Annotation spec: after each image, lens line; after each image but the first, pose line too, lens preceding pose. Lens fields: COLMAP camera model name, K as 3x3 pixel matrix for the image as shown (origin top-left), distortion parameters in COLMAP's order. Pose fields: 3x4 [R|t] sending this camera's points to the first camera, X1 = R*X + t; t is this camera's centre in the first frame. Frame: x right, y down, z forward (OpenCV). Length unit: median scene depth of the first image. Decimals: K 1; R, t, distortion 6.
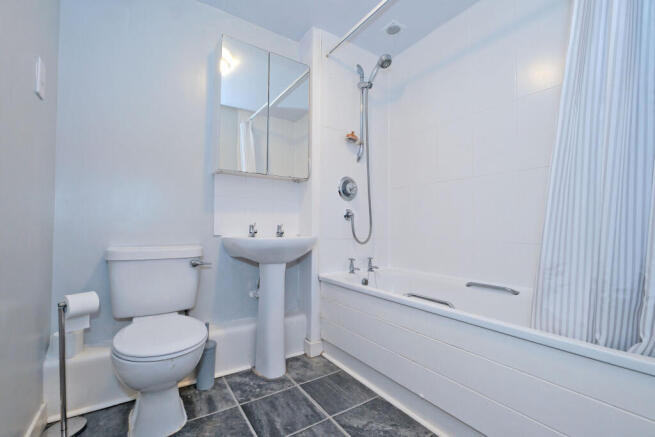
lens RADIAL K [[283.5, 0, 326.0], [0, 283.5, 222.8], [0, 0, 1]] dist [-0.000858, -0.000224]
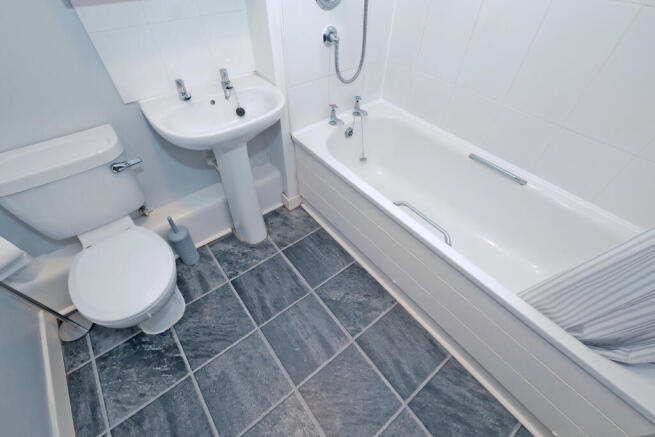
lens RADIAL K [[283.5, 0, 326.0], [0, 283.5, 222.8], [0, 0, 1]] dist [-0.000858, -0.000224]
pose [[0.996667, -0.054550, 0.060663, 0.012242], [-0.009267, 0.663068, 0.748502, -0.305353], [-0.081055, -0.746569, 0.660352, 0.377524]]
